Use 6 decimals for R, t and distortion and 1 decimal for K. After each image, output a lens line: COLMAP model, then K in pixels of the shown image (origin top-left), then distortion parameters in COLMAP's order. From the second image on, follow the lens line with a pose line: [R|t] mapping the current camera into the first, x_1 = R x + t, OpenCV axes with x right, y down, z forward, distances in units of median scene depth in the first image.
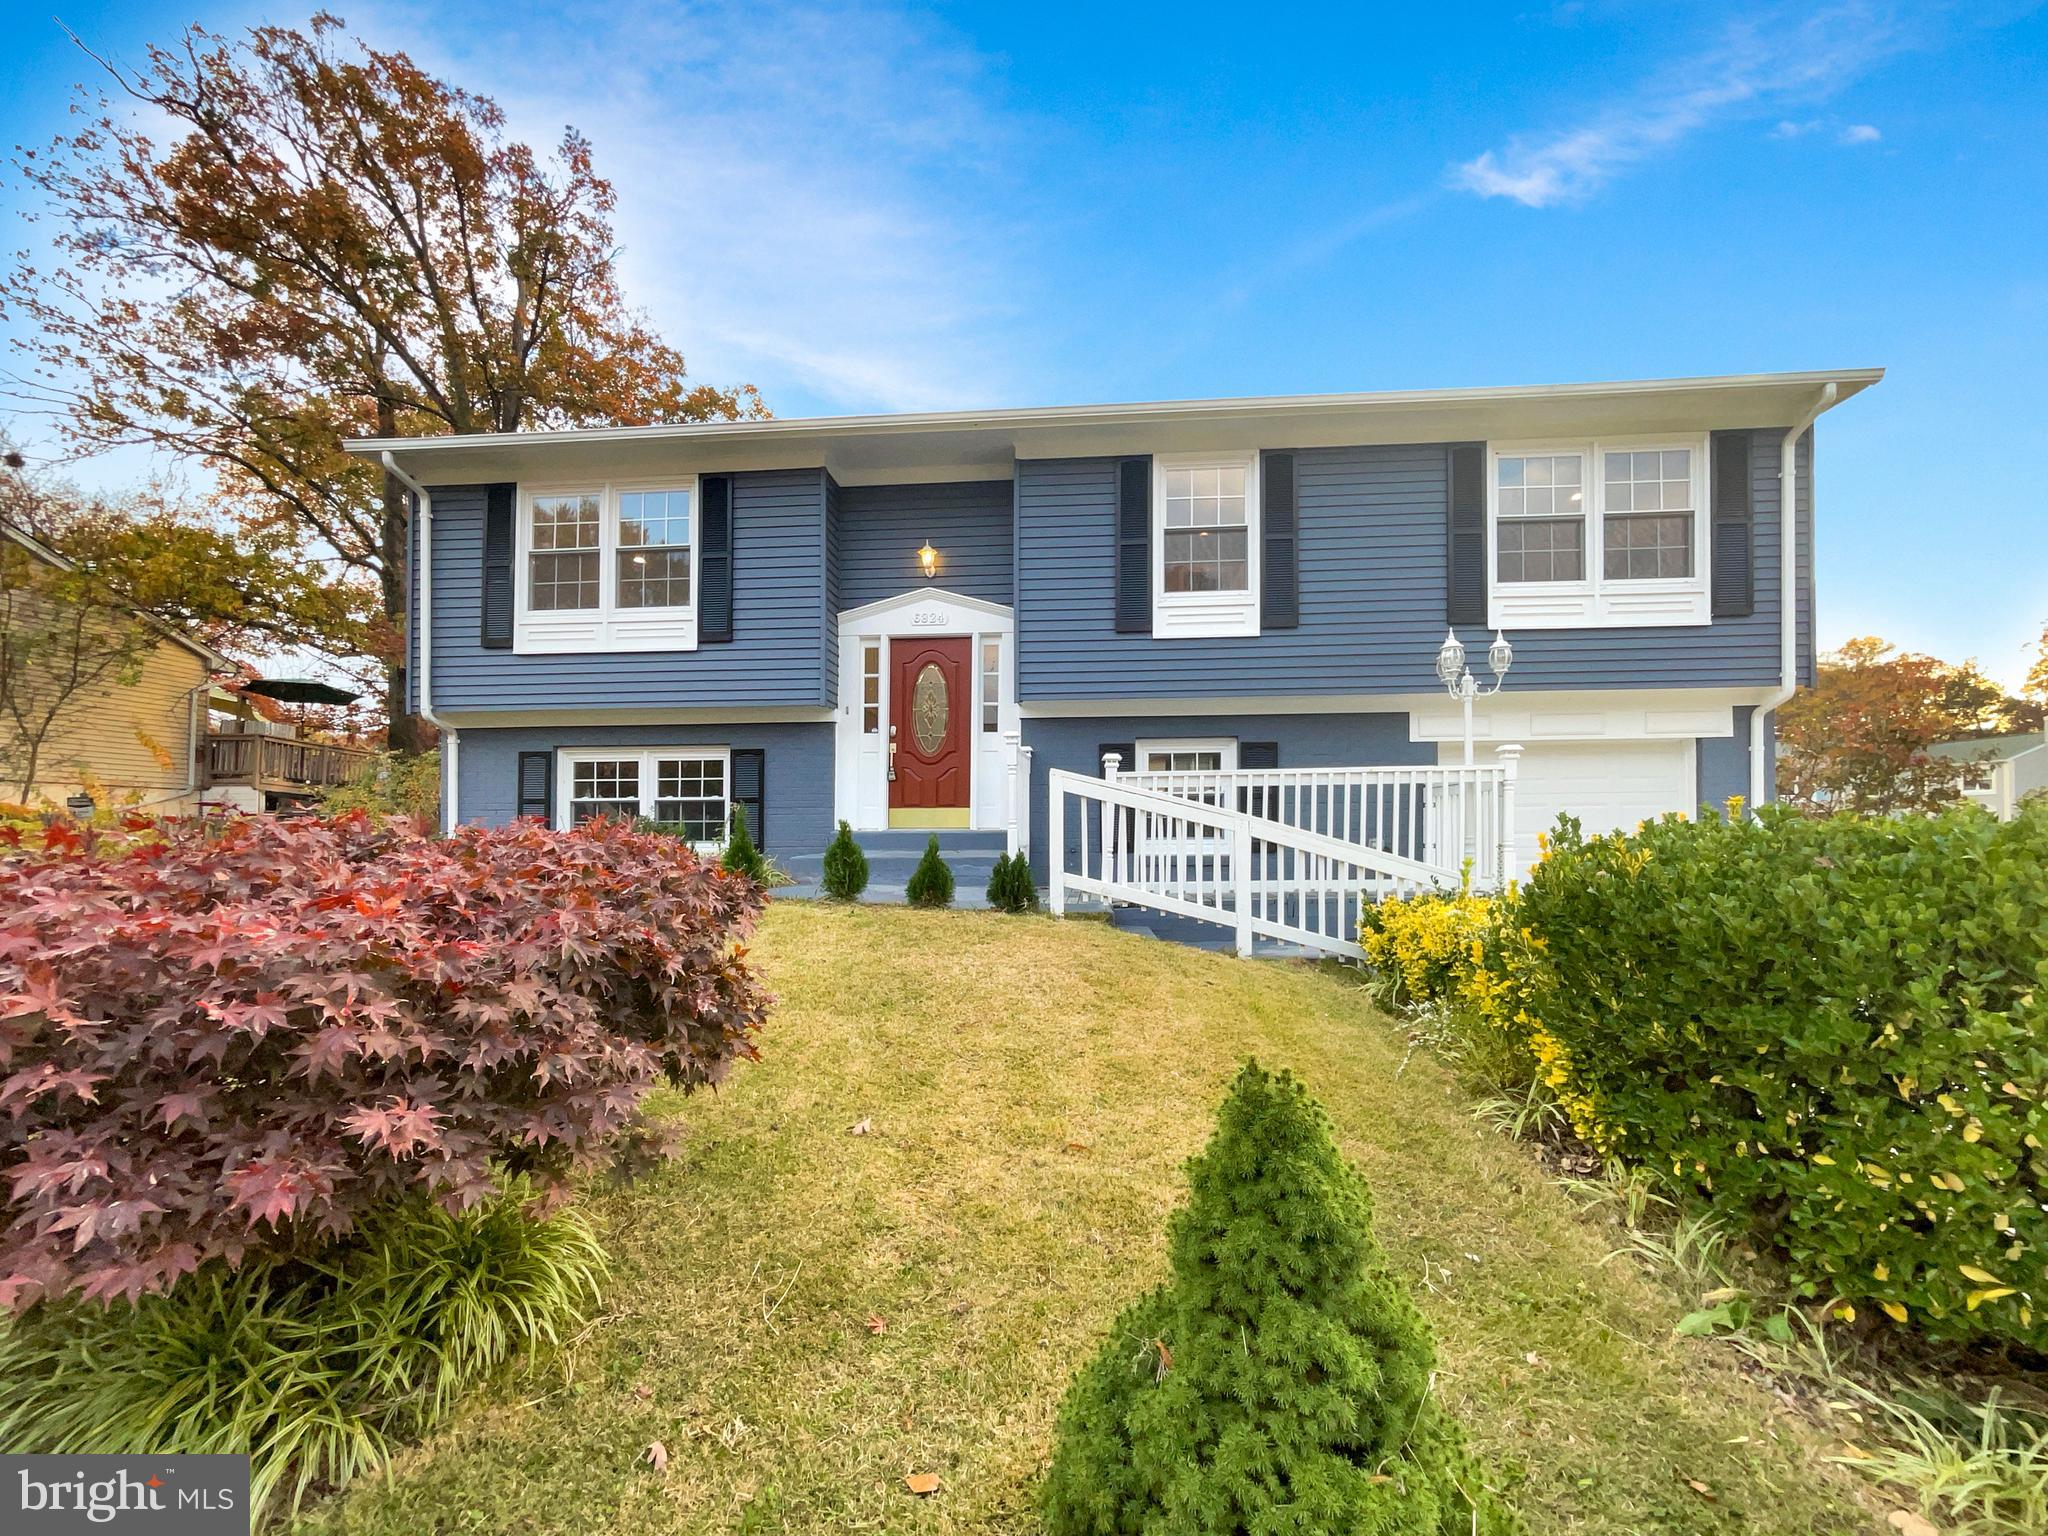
lens RADIAL K [[837.1, 0, 1024.2], [0, 837.1, 779.8], [0, 0, 1]] dist [-0.001187, -0.000158]
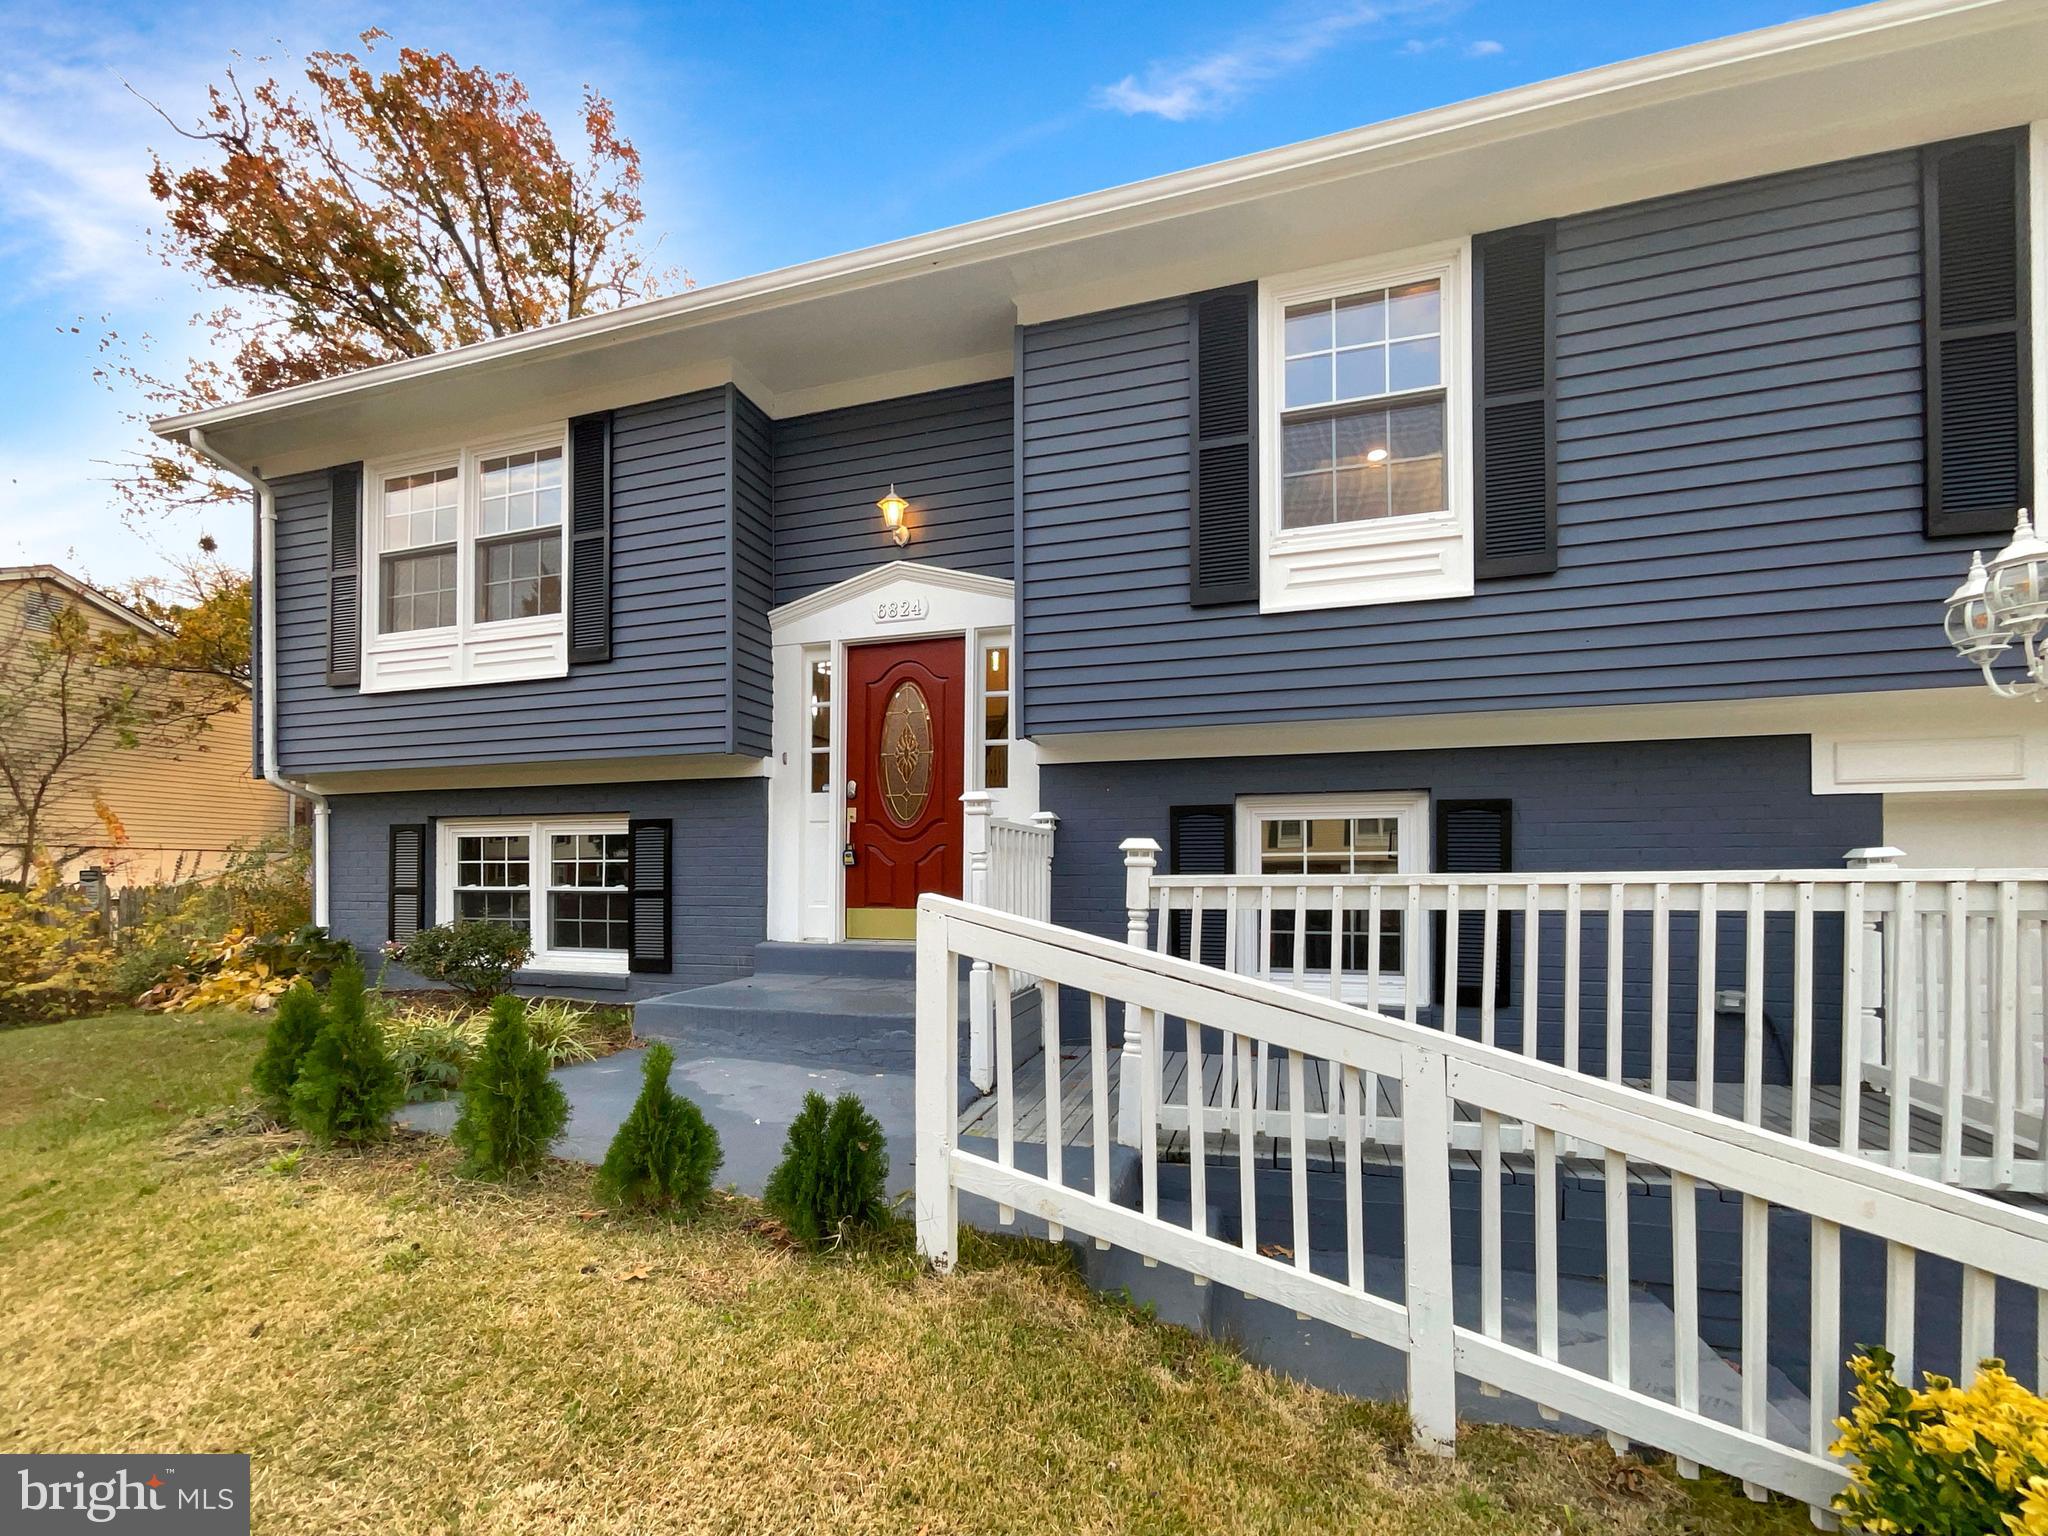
lens RADIAL K [[837.1, 0, 1008.3], [0, 837.1, 834.8], [0, 0, 1]] dist [-0.001187, -0.000158]
pose [[0.974505, -0.005057, -0.224309, 0.110338], [0.009014, 0.999821, 0.016621, -0.033217], [0.224185, -0.018219, 0.974376, 0.405343]]
